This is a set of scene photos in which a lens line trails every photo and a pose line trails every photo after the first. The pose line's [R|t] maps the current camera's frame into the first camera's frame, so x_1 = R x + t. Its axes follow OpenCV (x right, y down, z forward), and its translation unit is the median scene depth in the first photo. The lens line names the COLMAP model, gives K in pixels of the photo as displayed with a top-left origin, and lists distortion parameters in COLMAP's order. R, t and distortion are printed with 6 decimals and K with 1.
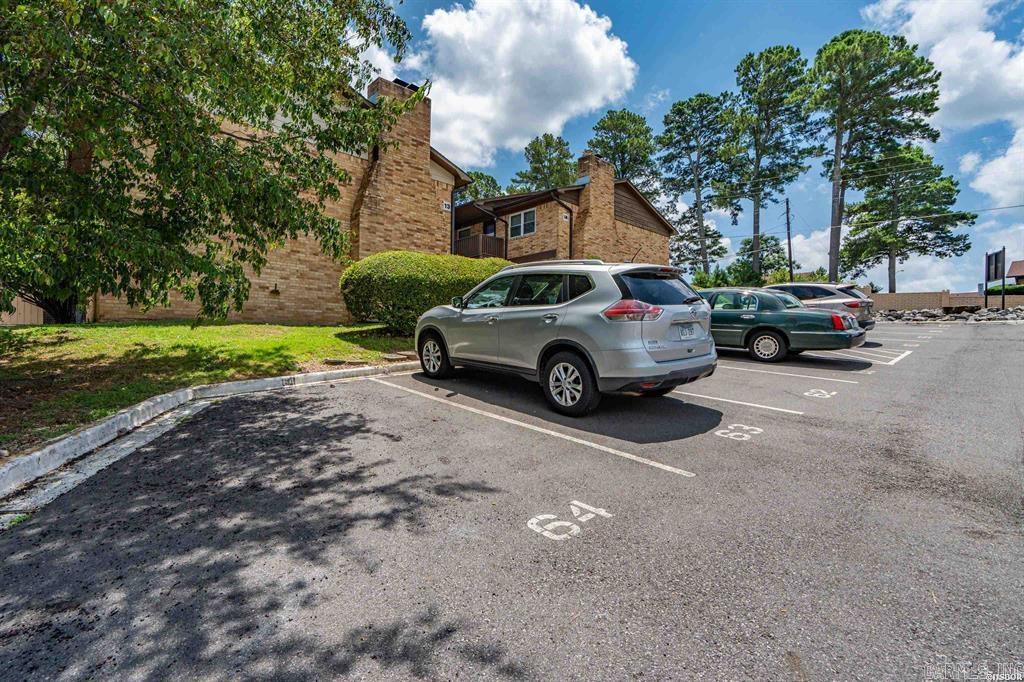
lens RADIAL K [[476.4, 0, 512.1], [0, 476.4, 340.7], [0, 0, 1]] dist [0.000182, 0.000001]
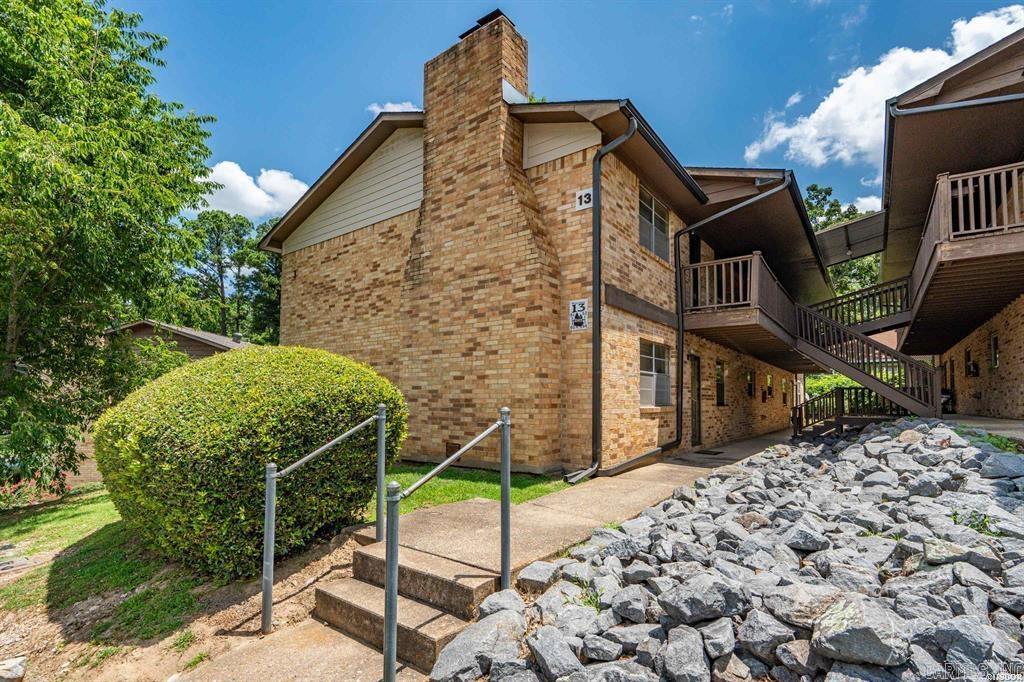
lens RADIAL K [[476.4, 0, 512.2], [0, 476.4, 342.2], [0, 0, 1]] dist [0.000182, 0.000001]
pose [[0.125537, -0.122650, -0.984478, 0.298633], [-0.004174, 0.992254, -0.124152, -0.114595], [0.992080, 0.019695, 0.124053, 1.006478]]
